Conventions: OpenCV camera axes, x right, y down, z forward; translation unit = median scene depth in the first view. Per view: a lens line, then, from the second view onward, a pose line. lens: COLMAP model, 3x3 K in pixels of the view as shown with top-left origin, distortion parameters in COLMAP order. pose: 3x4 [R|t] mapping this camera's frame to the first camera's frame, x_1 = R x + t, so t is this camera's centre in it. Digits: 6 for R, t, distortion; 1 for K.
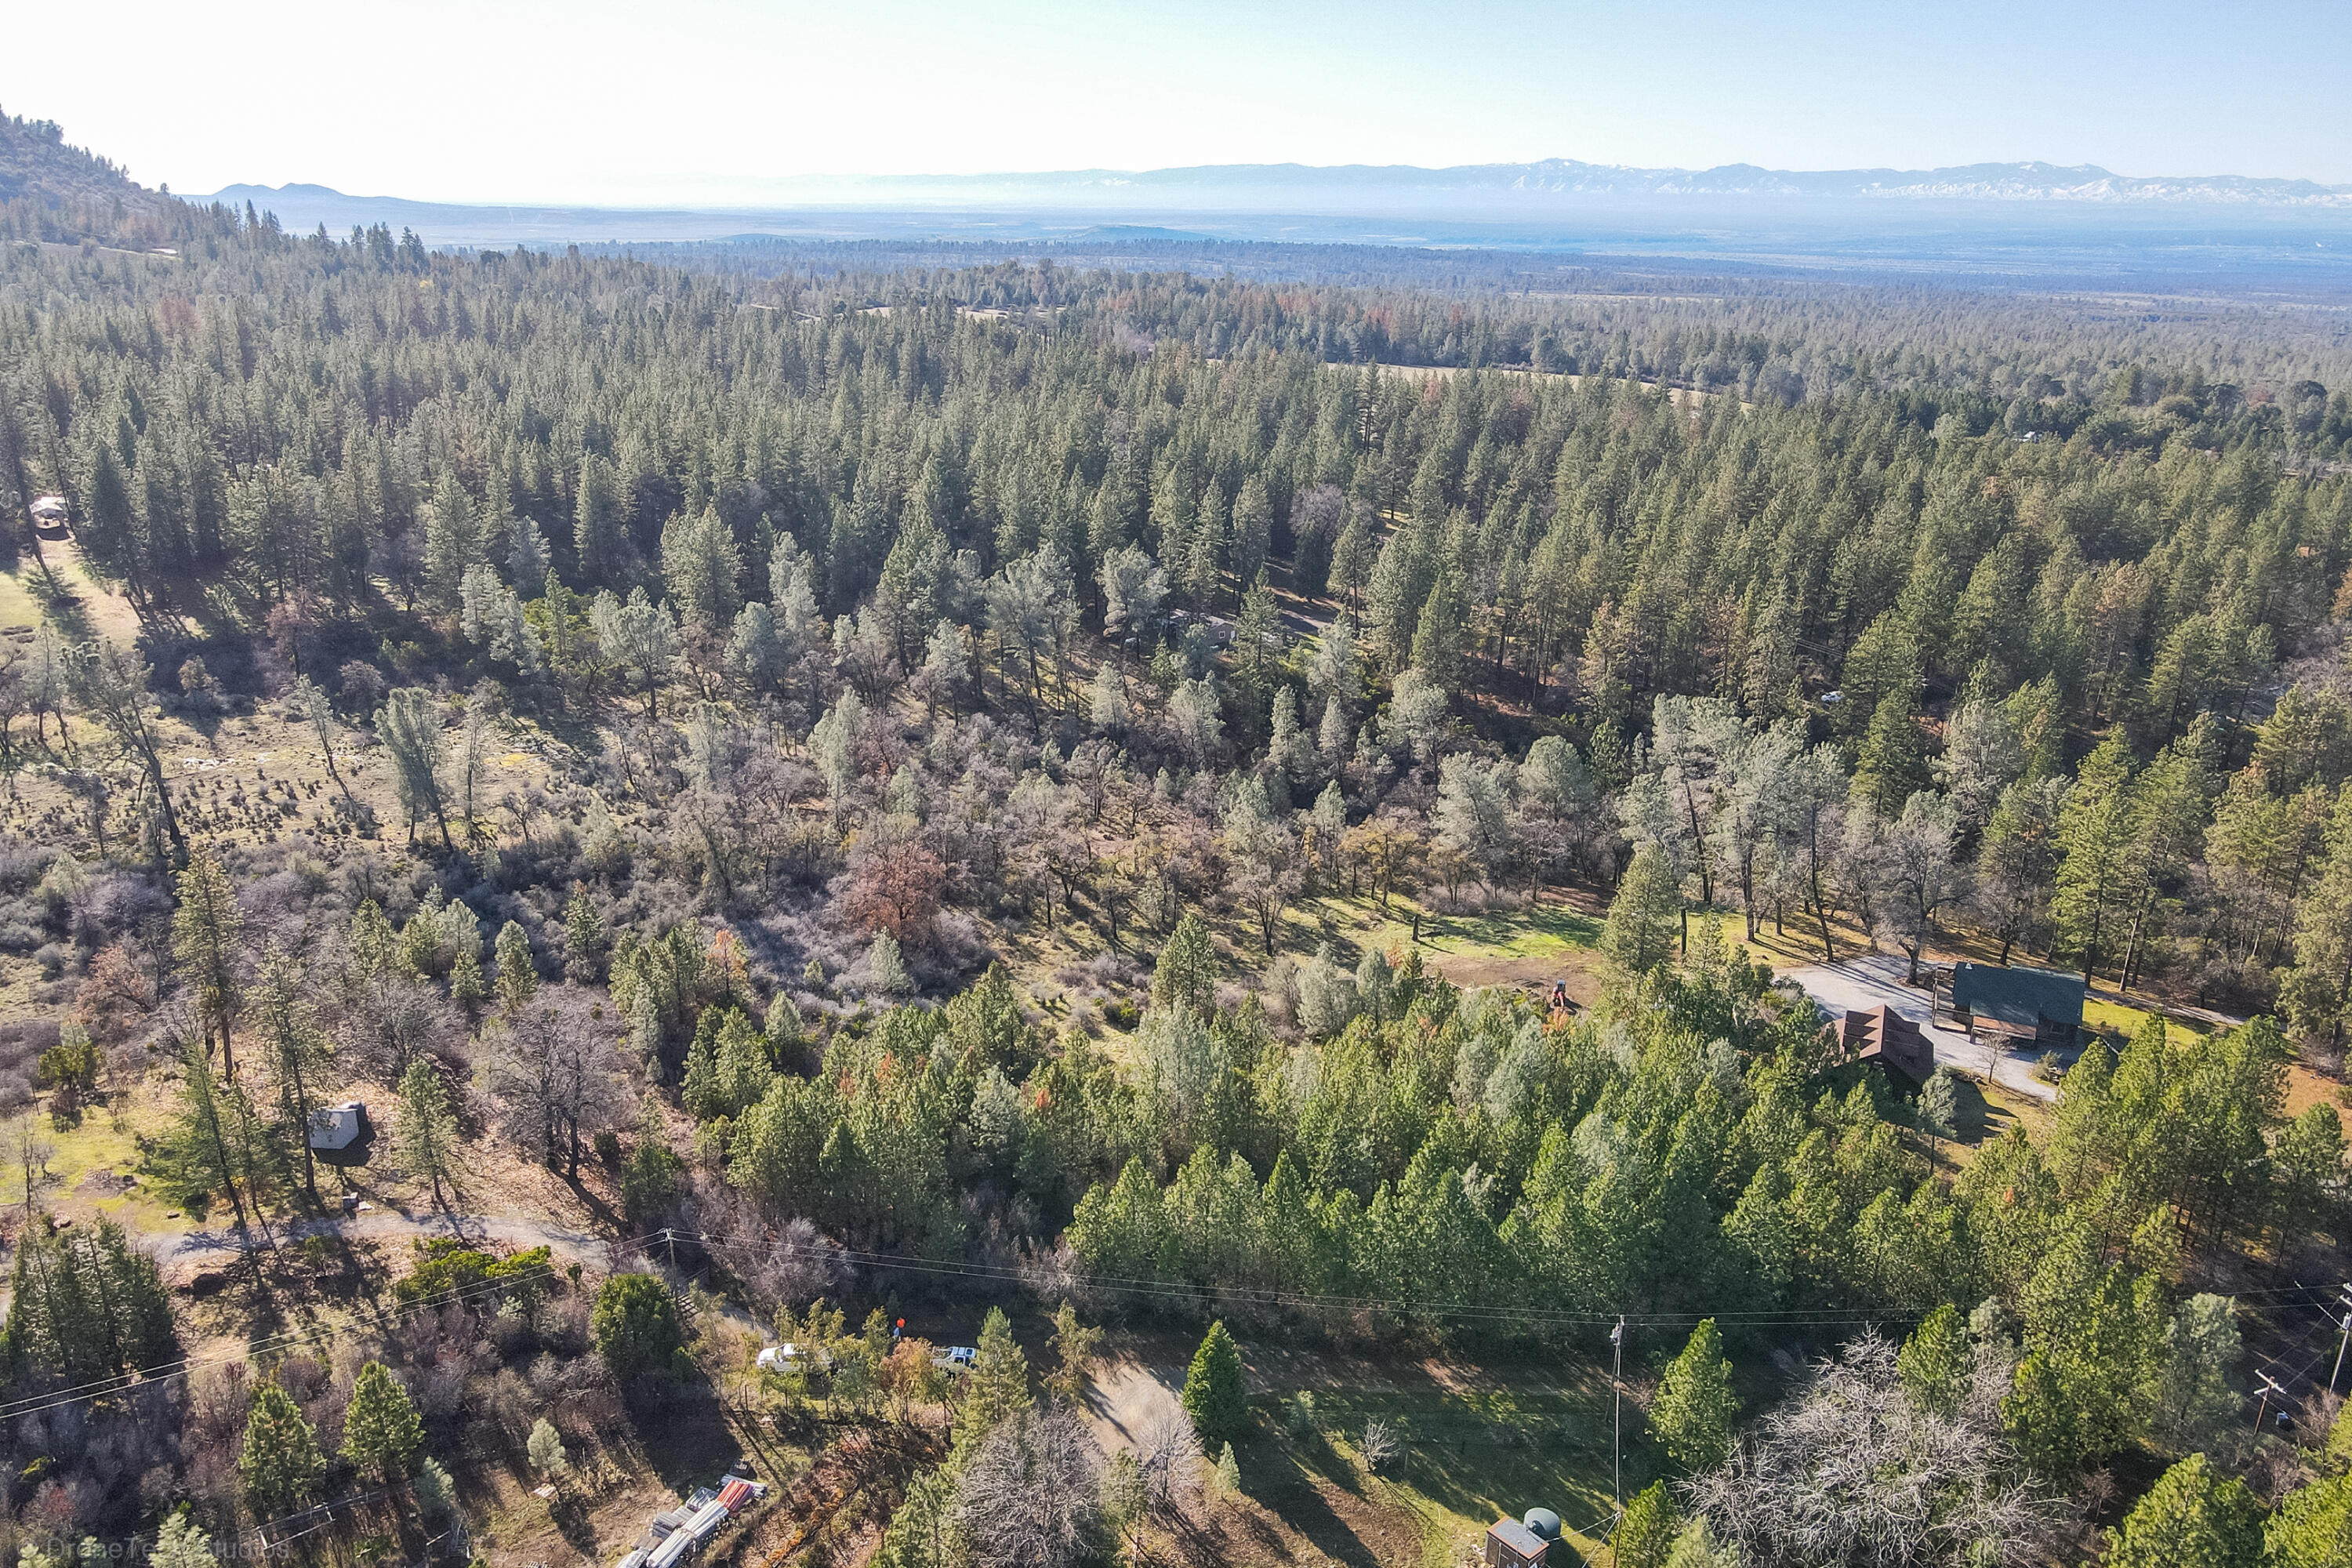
lens RADIAL K [[1743.8, 0, 1175.4], [0, 1743.8, 742.3], [0, 0, 1]] dist [0.000945, 0.041136]
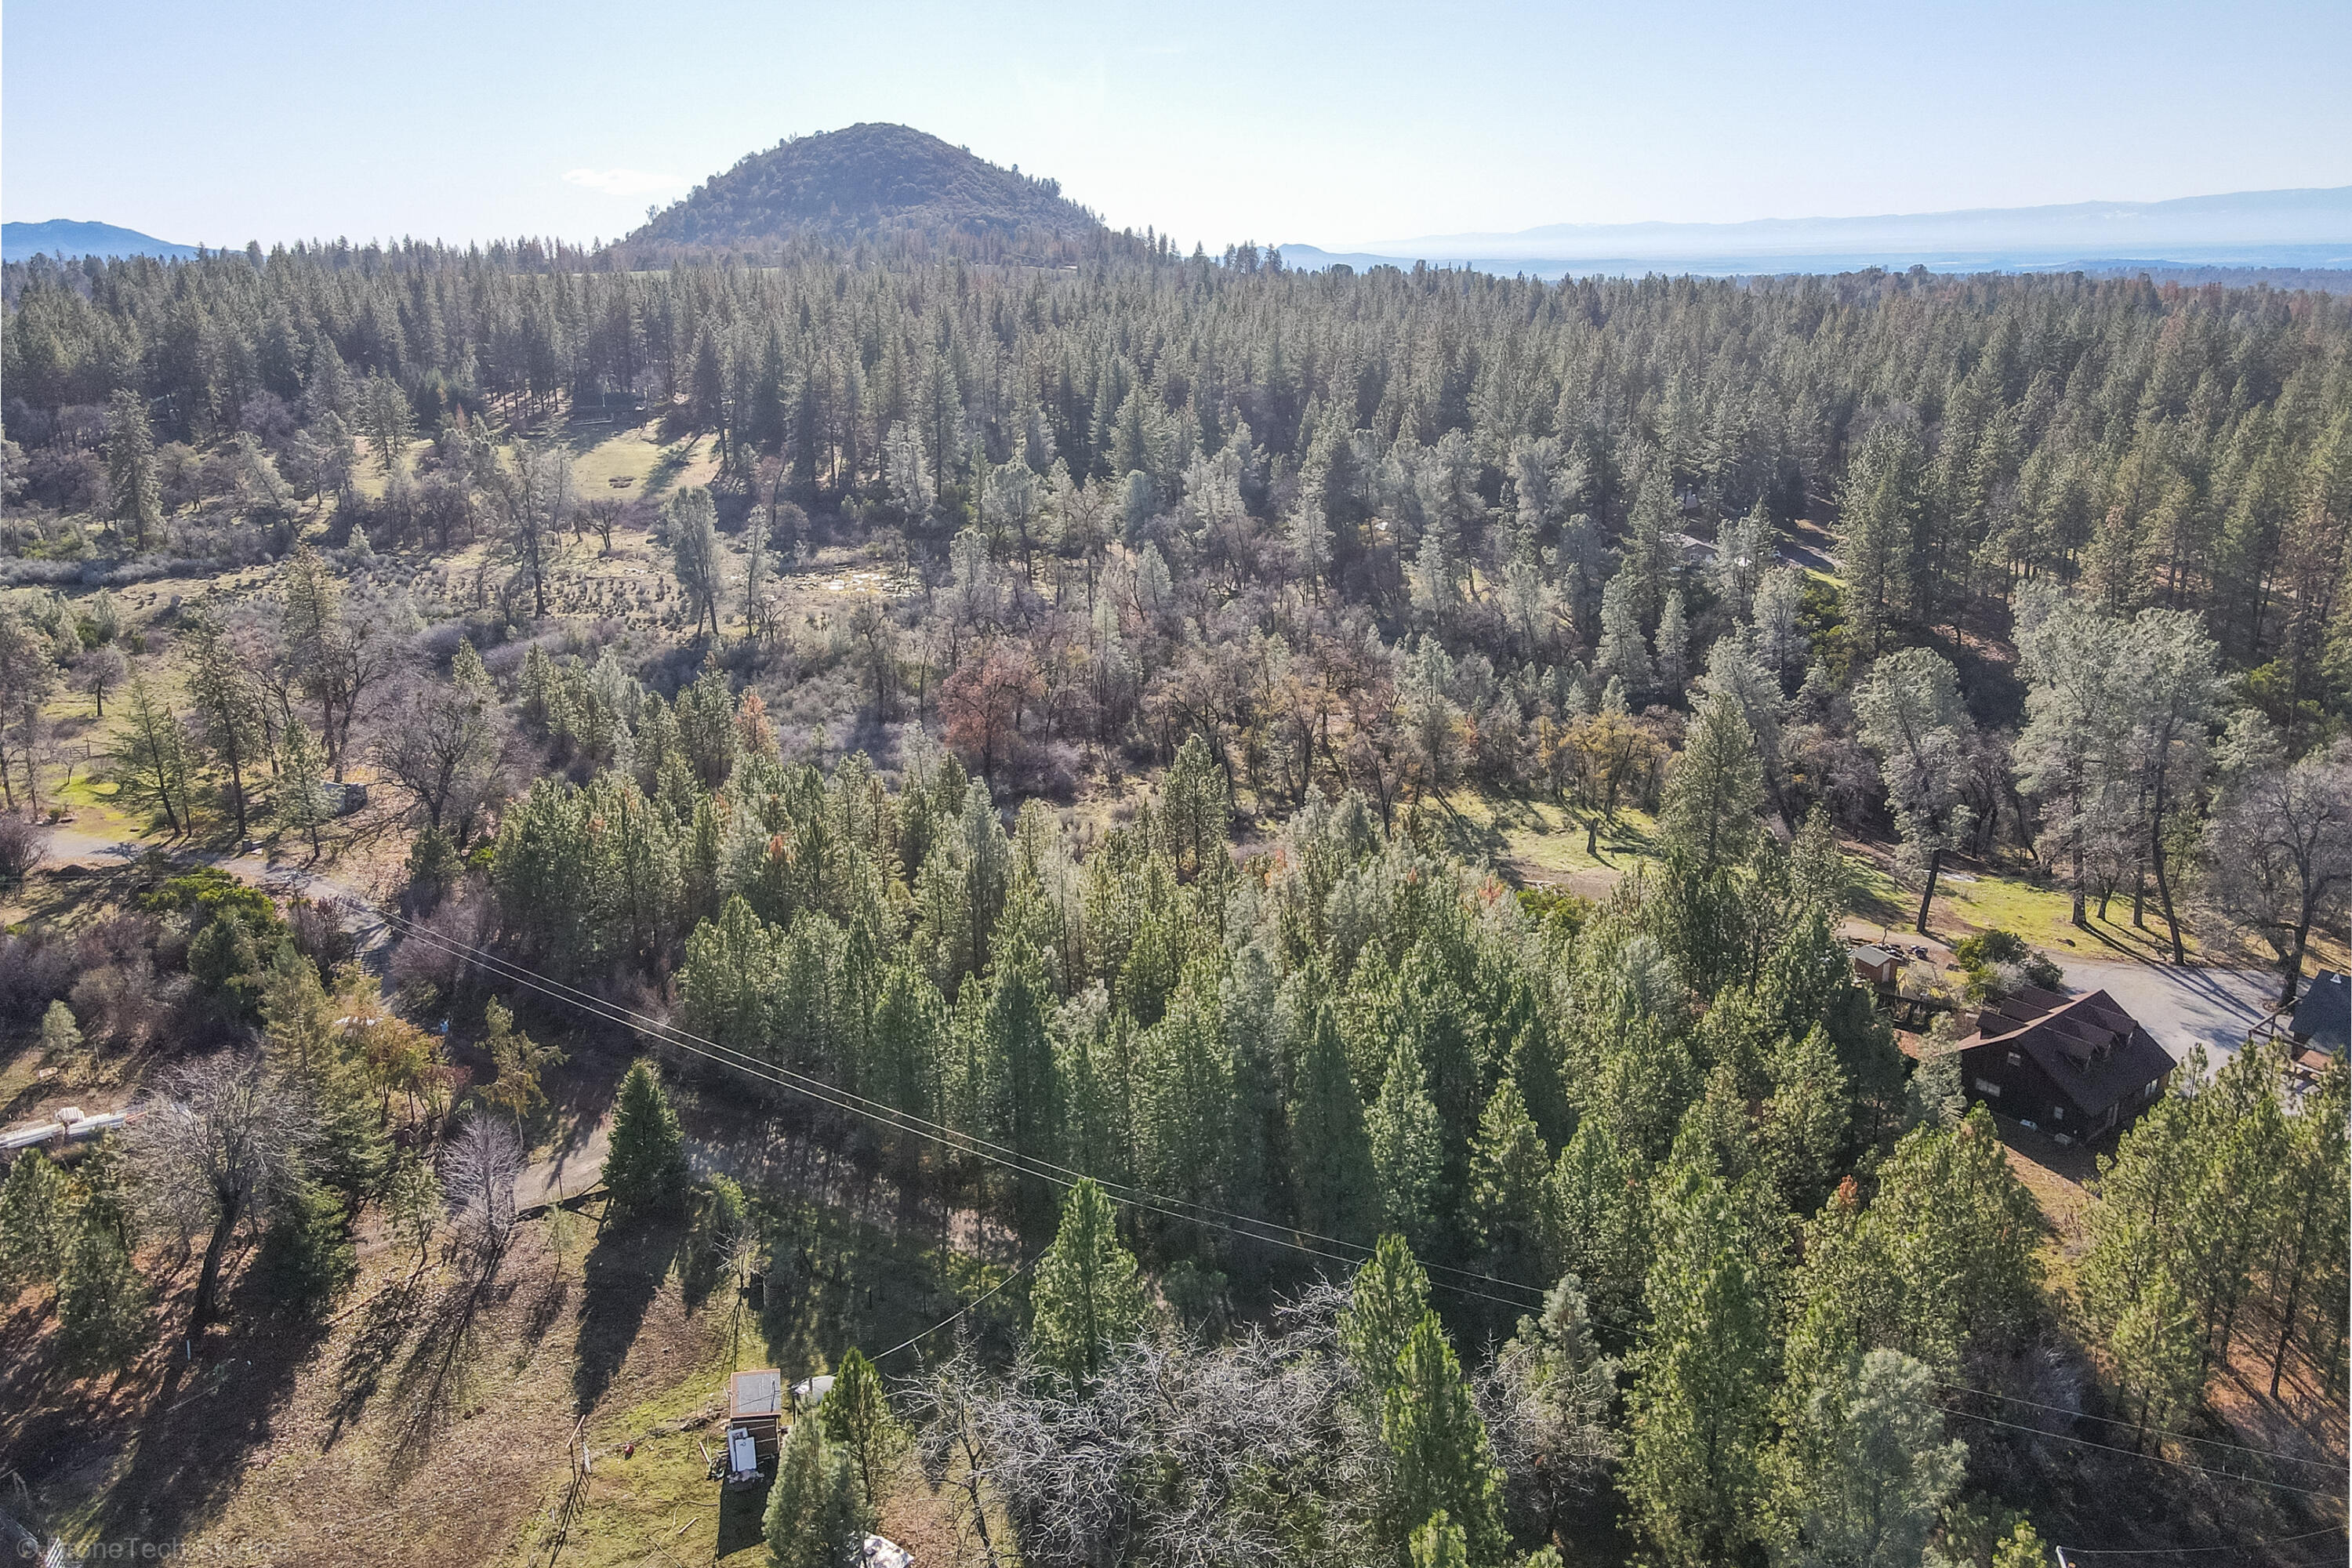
lens RADIAL K [[1730.0, 0, 1172.3], [0, 1730.0, 708.0], [0, 0, 1]] dist [0.004435, 0.032833]
pose [[0.869996, 0.101355, -0.482529, 0.346212], [-0.121716, 0.992504, -0.010978, 0.081024], [0.477799, 0.068282, 0.875811, 0.221724]]
